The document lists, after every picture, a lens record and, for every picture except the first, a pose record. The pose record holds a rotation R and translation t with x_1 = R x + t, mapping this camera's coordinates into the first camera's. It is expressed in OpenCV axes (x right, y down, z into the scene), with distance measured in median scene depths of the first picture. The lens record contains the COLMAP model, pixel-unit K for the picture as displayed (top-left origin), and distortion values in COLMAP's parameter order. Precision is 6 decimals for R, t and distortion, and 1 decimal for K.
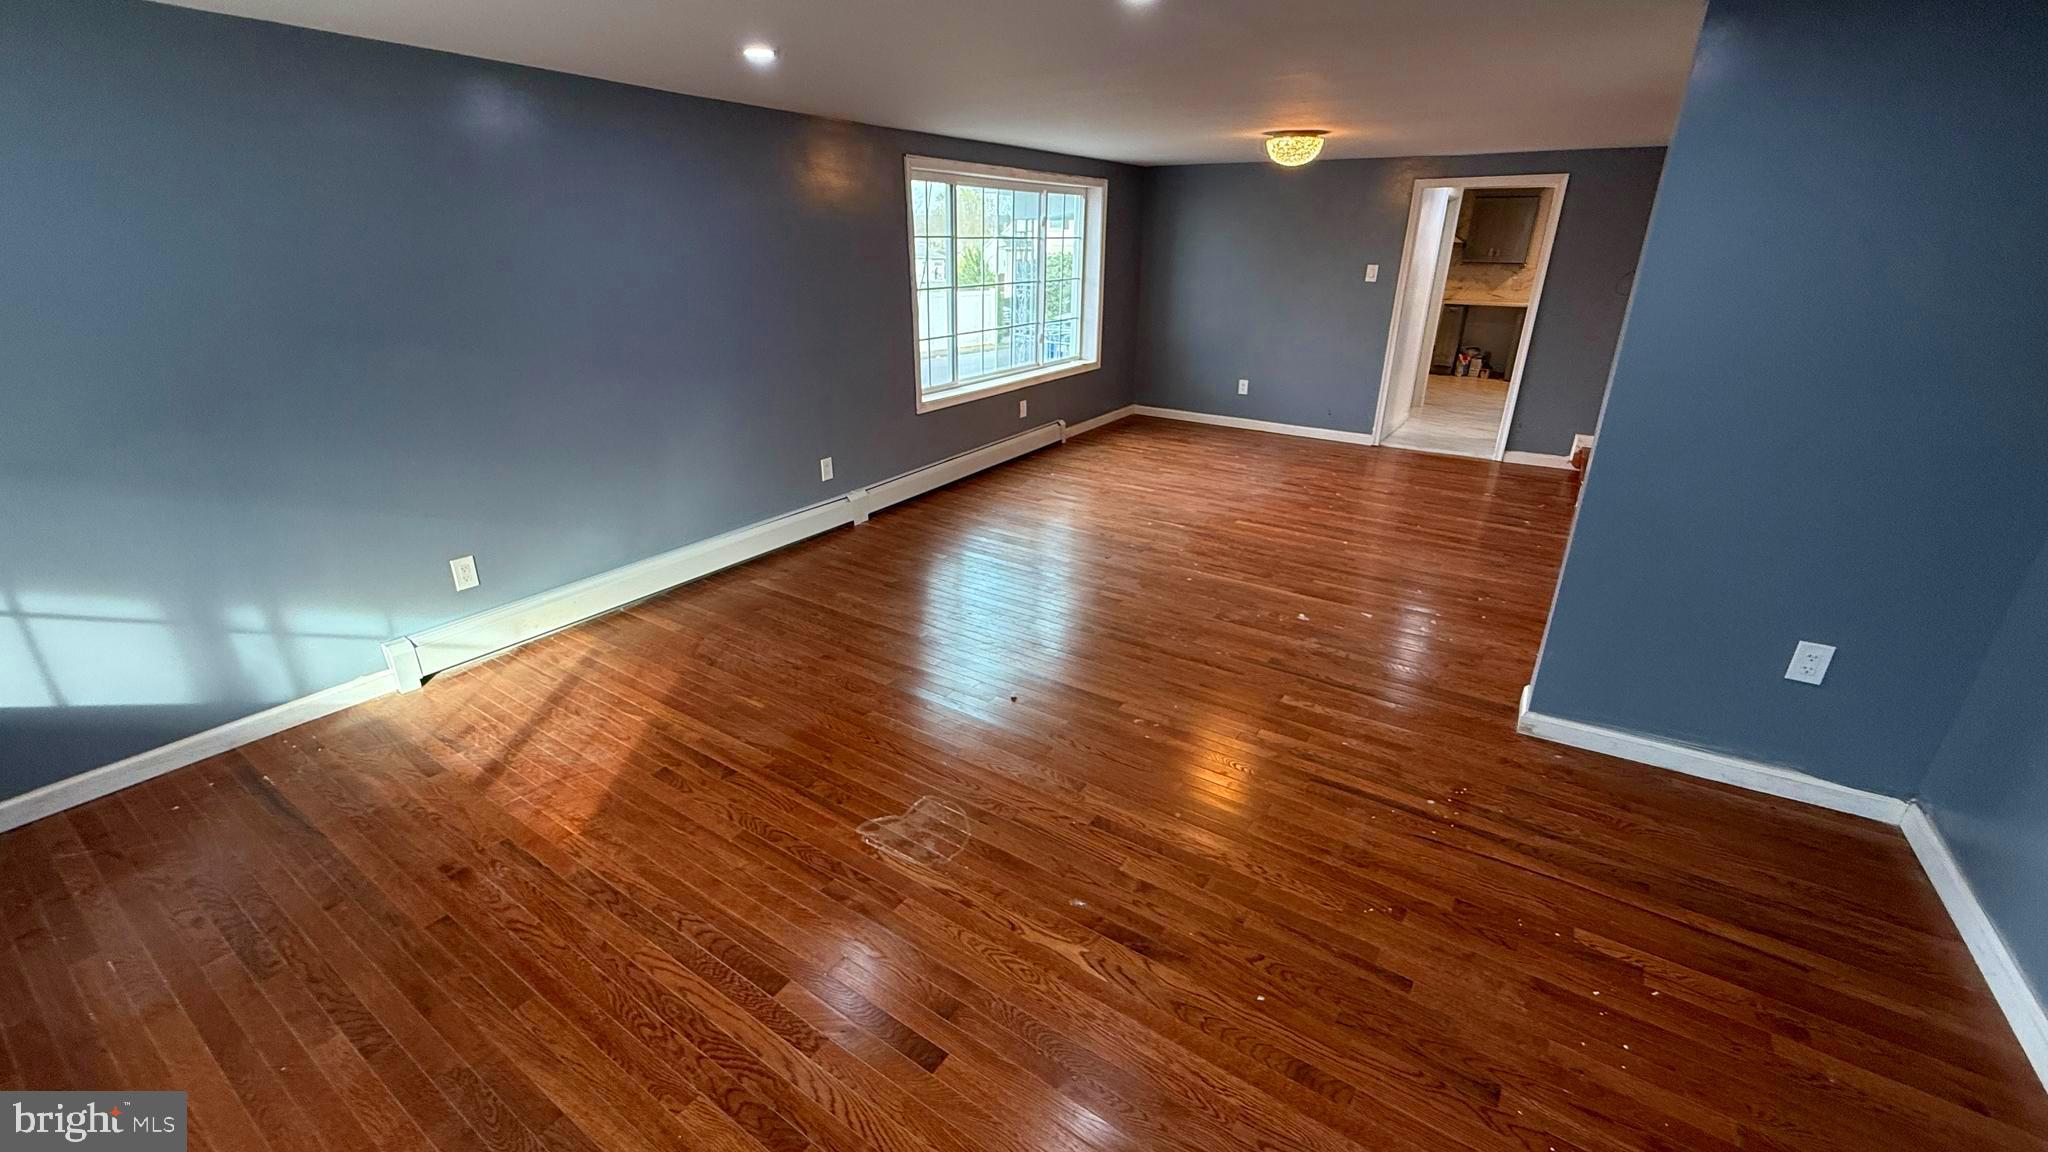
lens RADIAL K [[830.5, 0, 1024.0], [0, 830.5, 576.0], [0, 0, 1]] dist [-0.000835, -0.000381]
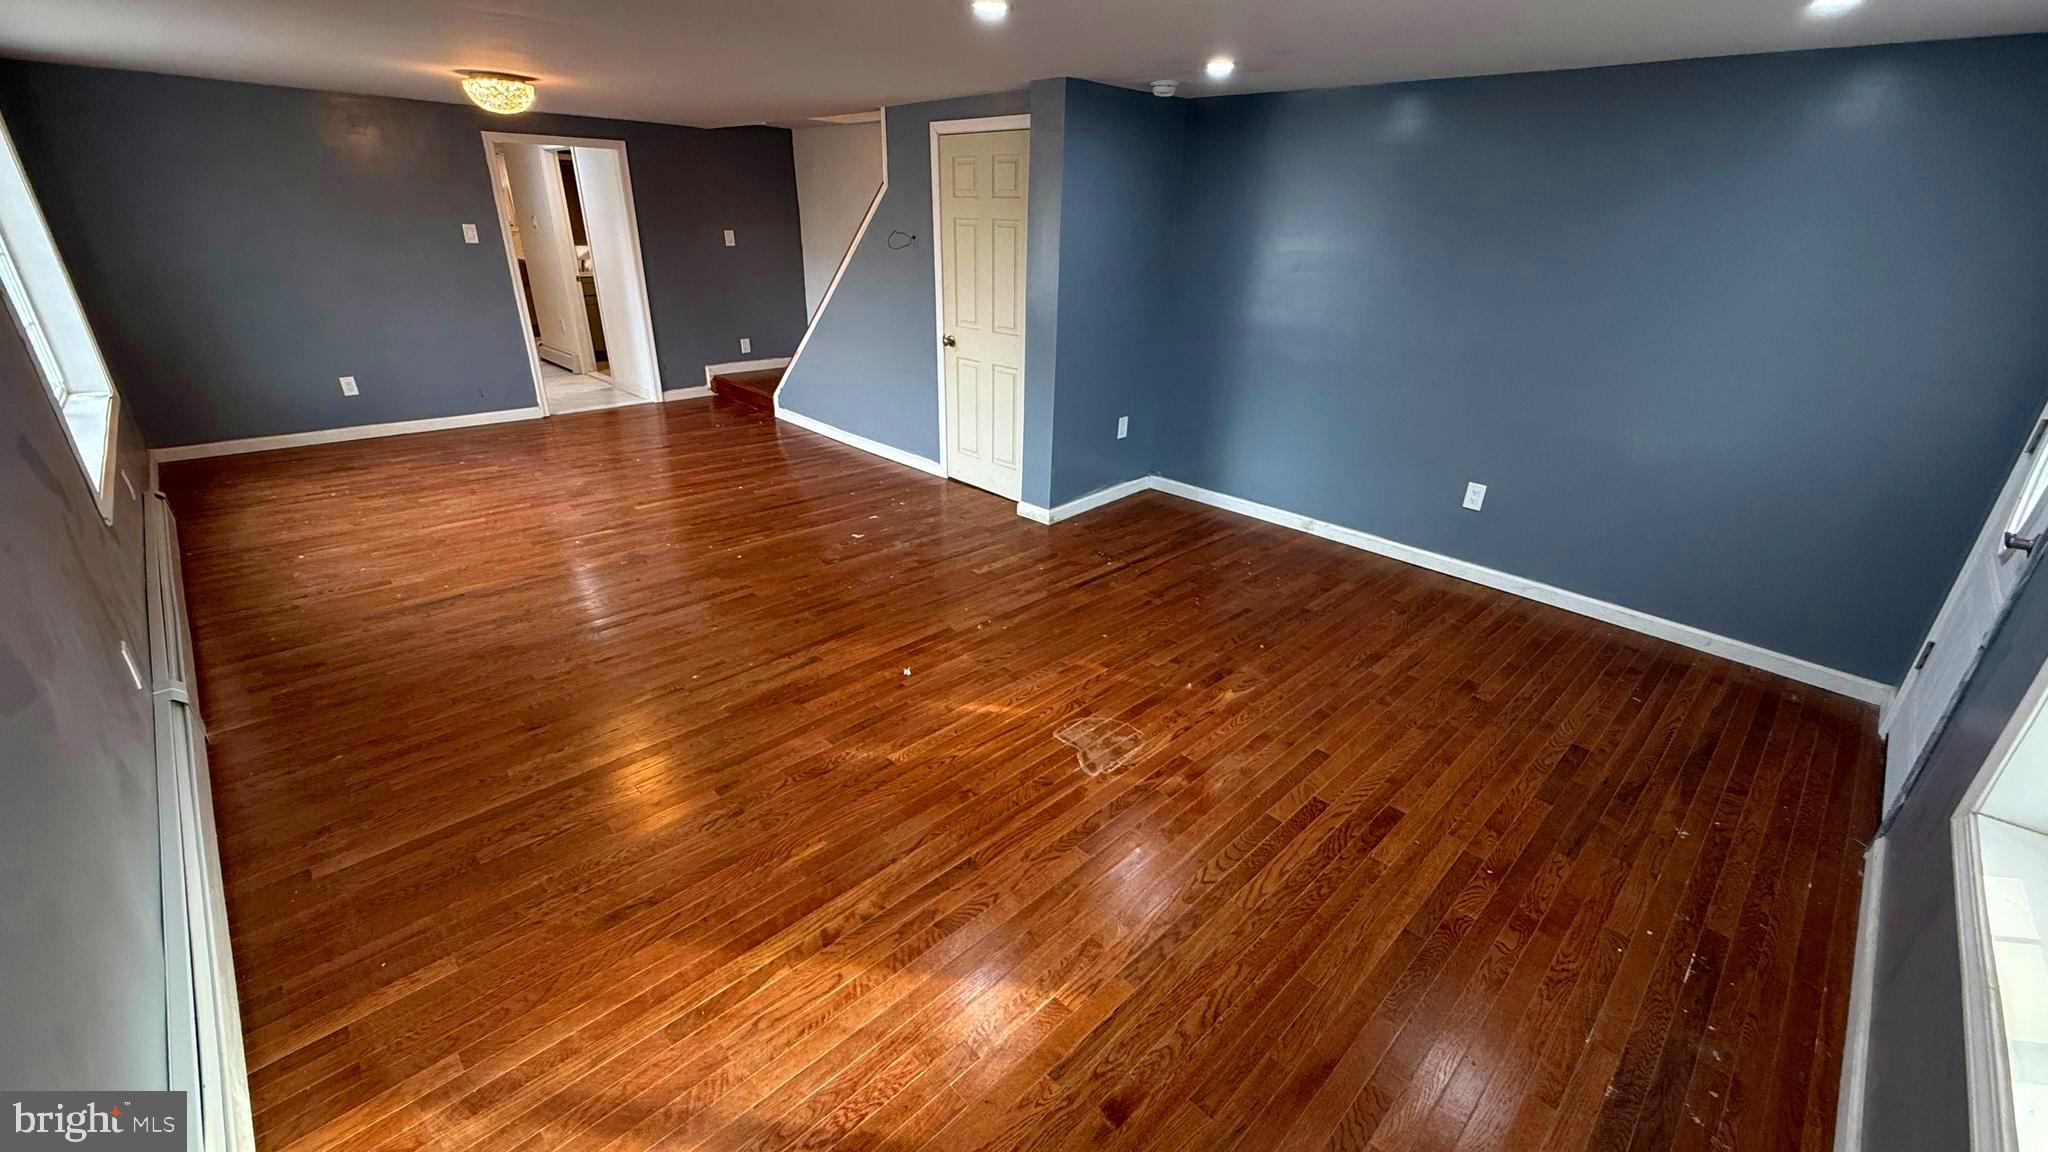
lens RADIAL K [[830.5, 0, 1024.0], [0, 830.5, 576.0], [0, 0, 1]] dist [-0.000835, -0.000381]
pose [[0.198547, -0.391826, 0.898361, -0.765542], [0.339689, 0.887306, 0.311929, -0.205816], [-0.919343, 0.243230, 0.309271, 0.481650]]
